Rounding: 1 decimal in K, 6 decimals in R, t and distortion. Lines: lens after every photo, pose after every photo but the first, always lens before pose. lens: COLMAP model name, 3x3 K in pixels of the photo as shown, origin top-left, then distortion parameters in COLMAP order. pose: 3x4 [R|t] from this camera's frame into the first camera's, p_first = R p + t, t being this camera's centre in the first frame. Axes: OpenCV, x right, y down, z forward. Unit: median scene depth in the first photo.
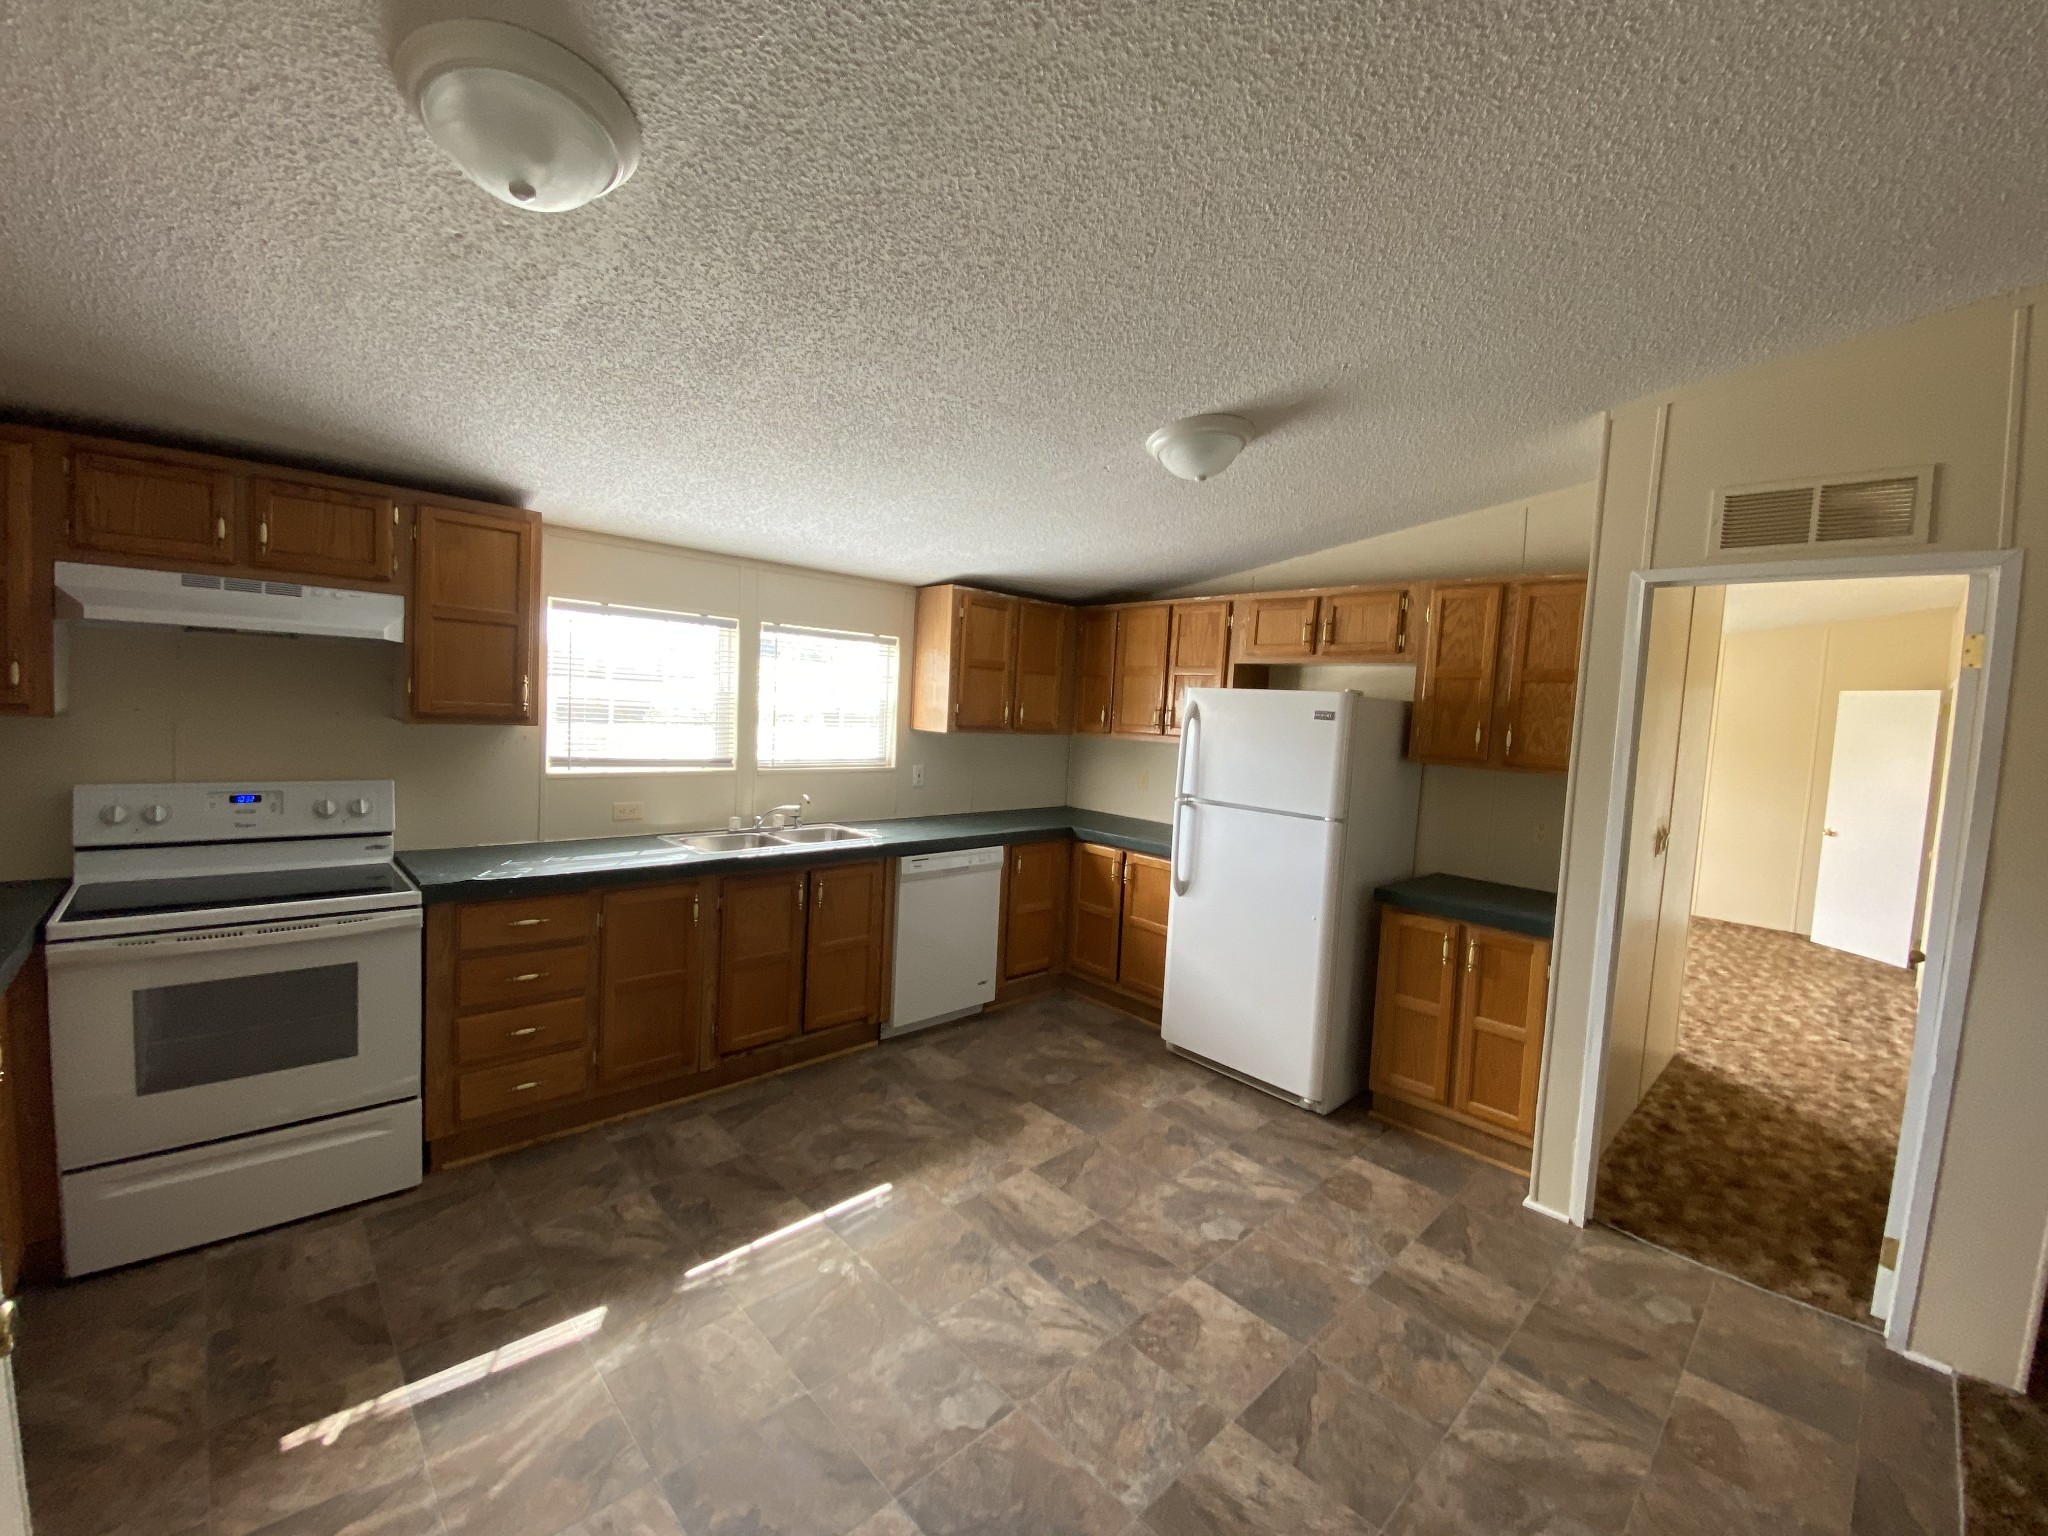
lens RADIAL K [[833.9, 0, 1024.0], [0, 833.9, 768.0], [0, 0, 1]] dist [0.035750, -0.028816]
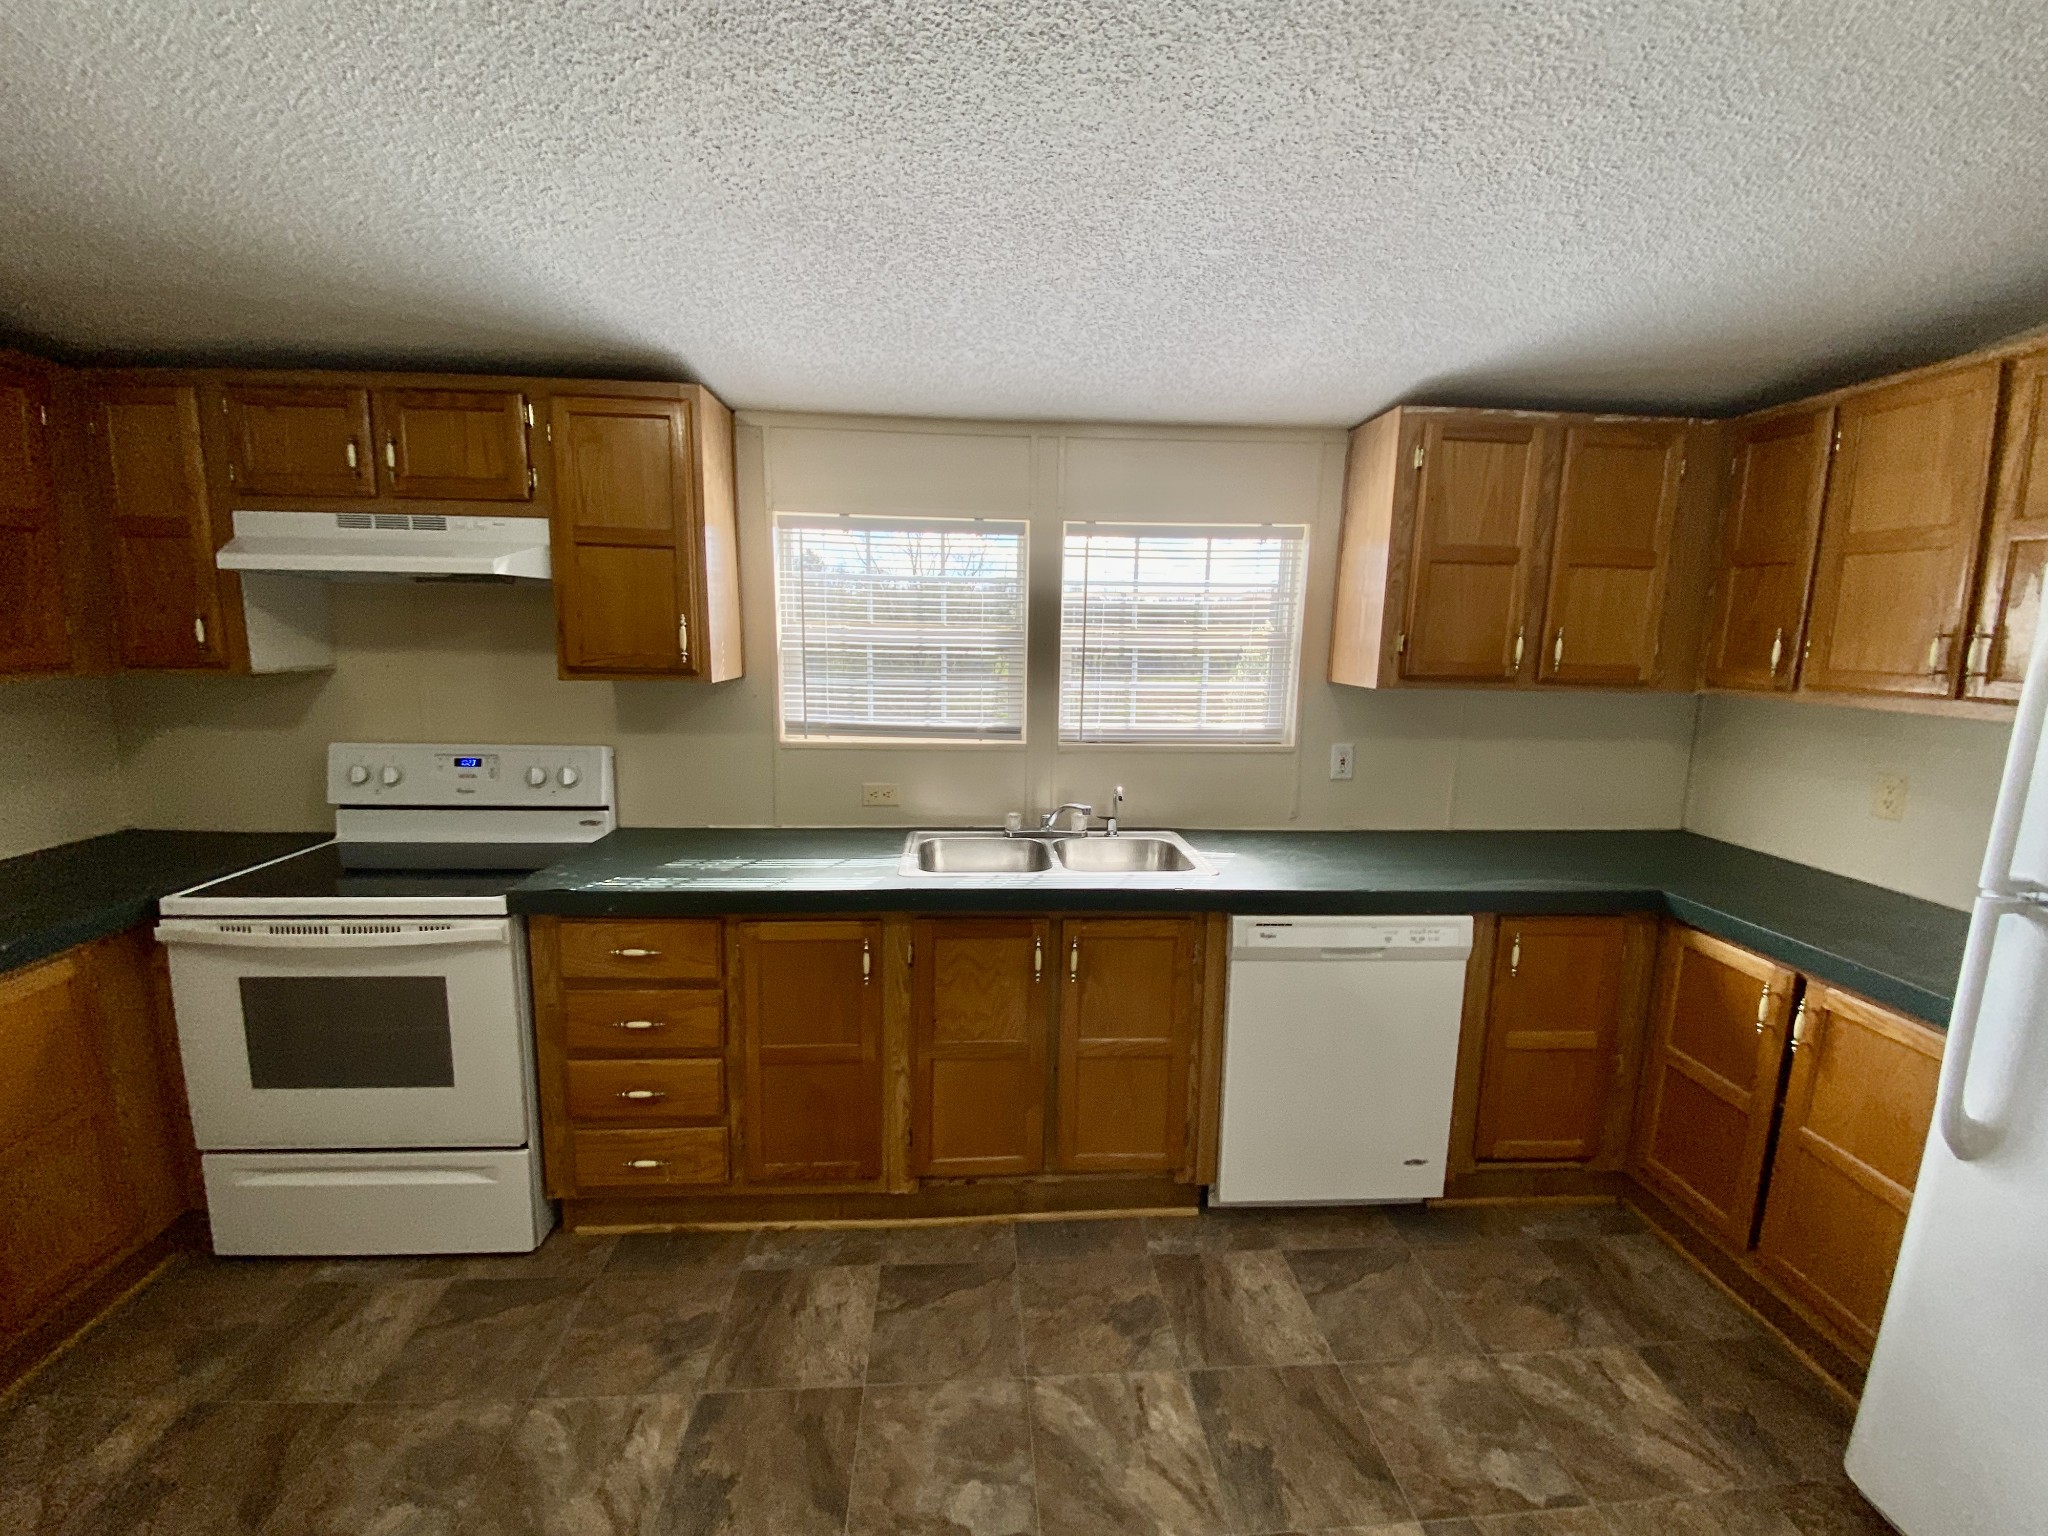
lens RADIAL K [[833.9, 0, 1024.0], [0, 833.9, 768.0], [0, 0, 1]] dist [0.035750, -0.028816]
pose [[0.768198, 0.065977, -0.636804, 0.102727], [-0.025413, 0.997034, 0.072642, -0.031184], [0.639708, -0.039620, 0.767596, 0.532334]]
